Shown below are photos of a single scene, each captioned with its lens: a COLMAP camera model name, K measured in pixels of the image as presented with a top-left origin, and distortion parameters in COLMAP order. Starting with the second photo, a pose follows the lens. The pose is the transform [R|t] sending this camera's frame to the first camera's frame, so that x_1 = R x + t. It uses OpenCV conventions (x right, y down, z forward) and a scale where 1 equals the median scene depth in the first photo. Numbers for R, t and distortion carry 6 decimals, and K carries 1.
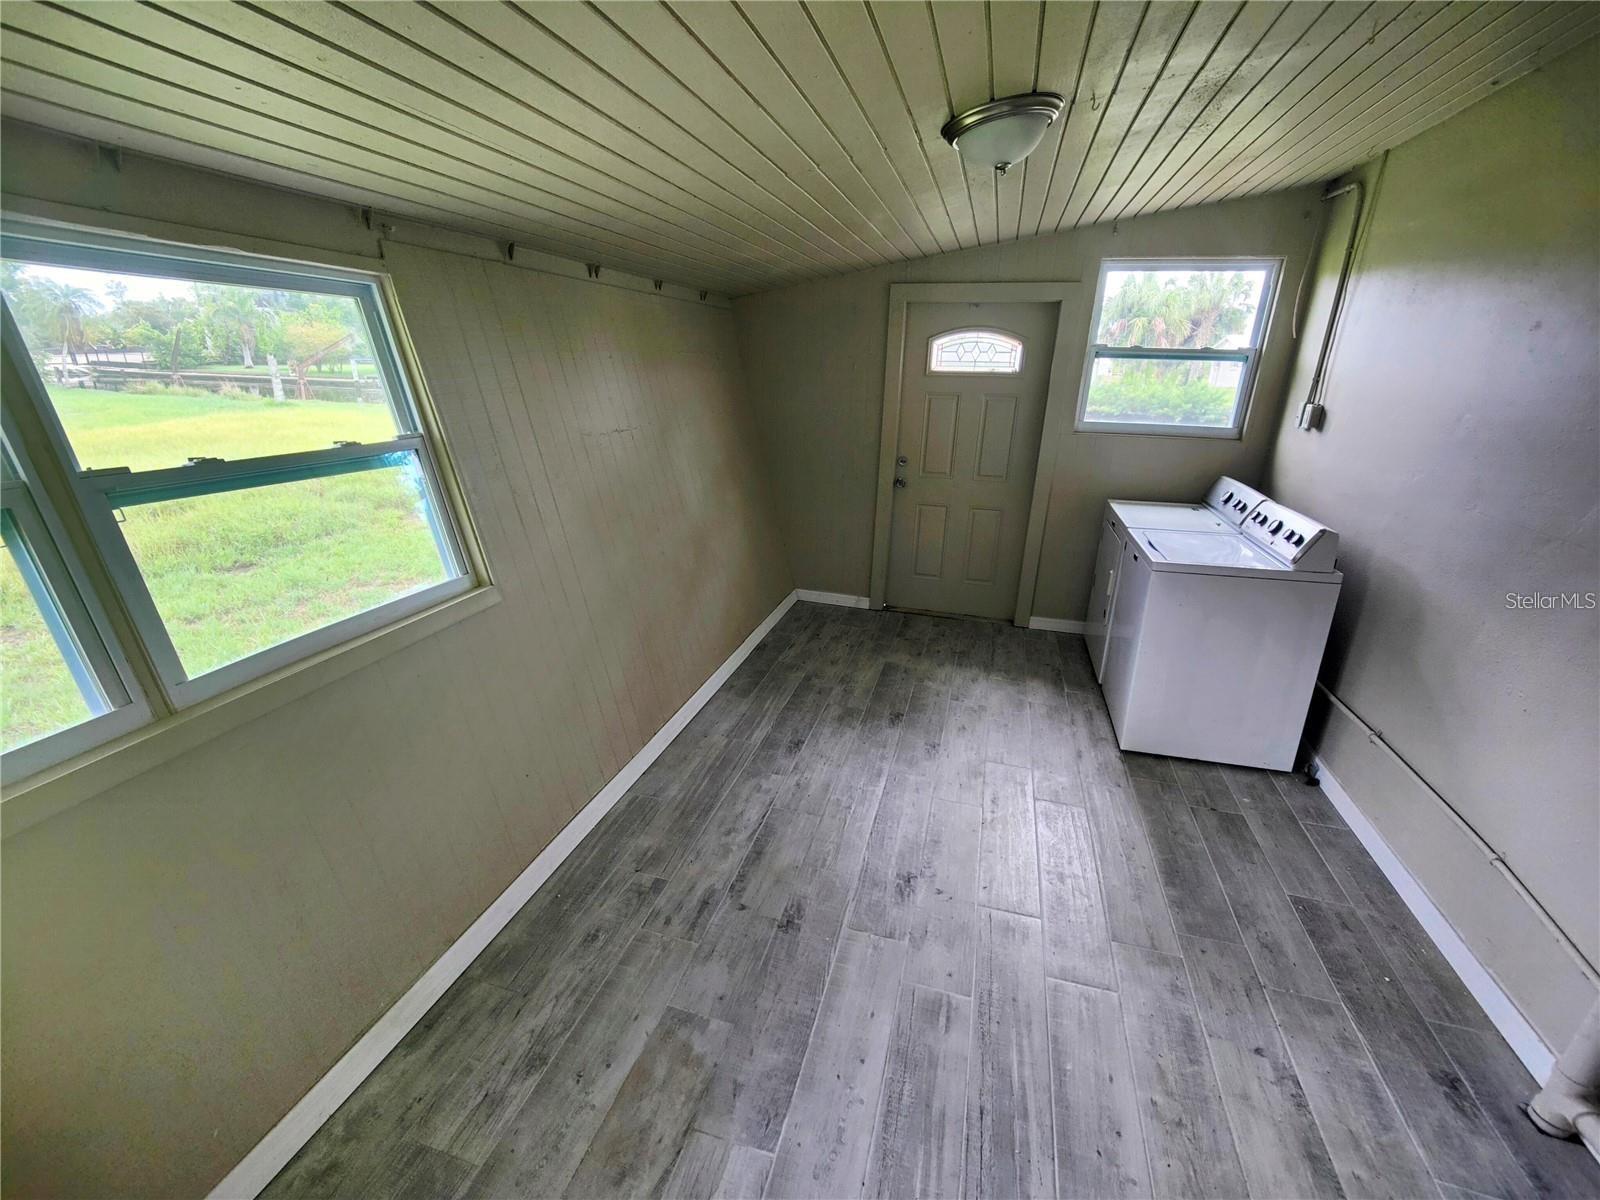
lens RADIAL K [[693.5, 0, 799.2], [0, 693.5, 598.3], [0, 0, 1]] dist [-0.011786, -0.001984]
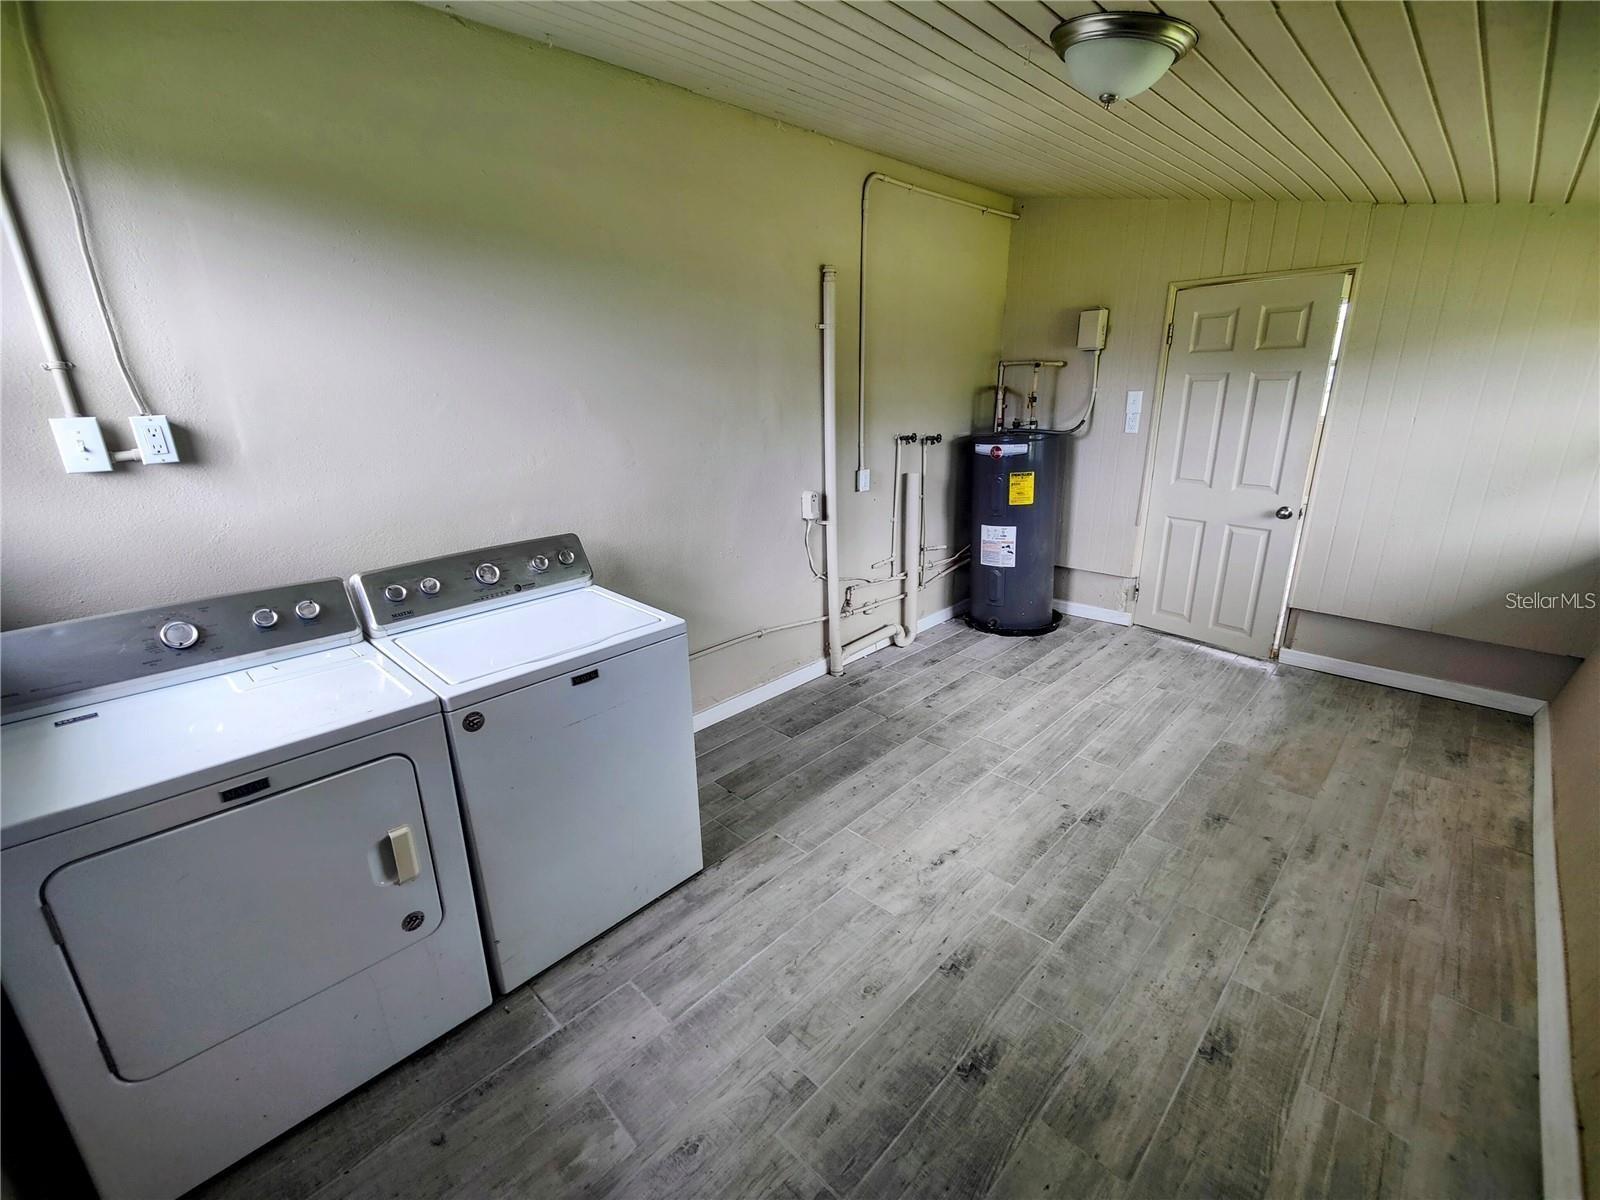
lens RADIAL K [[693.5, 0, 797.2], [0, 693.5, 598.6], [0, 0, 1]] dist [-0.011786, -0.001984]
pose [[-0.875624, -0.142948, 0.461354, 0.104364], [0.165972, 0.807978, 0.565354, -0.515764], [-0.453580, 0.571609, -0.683760, 1.634685]]
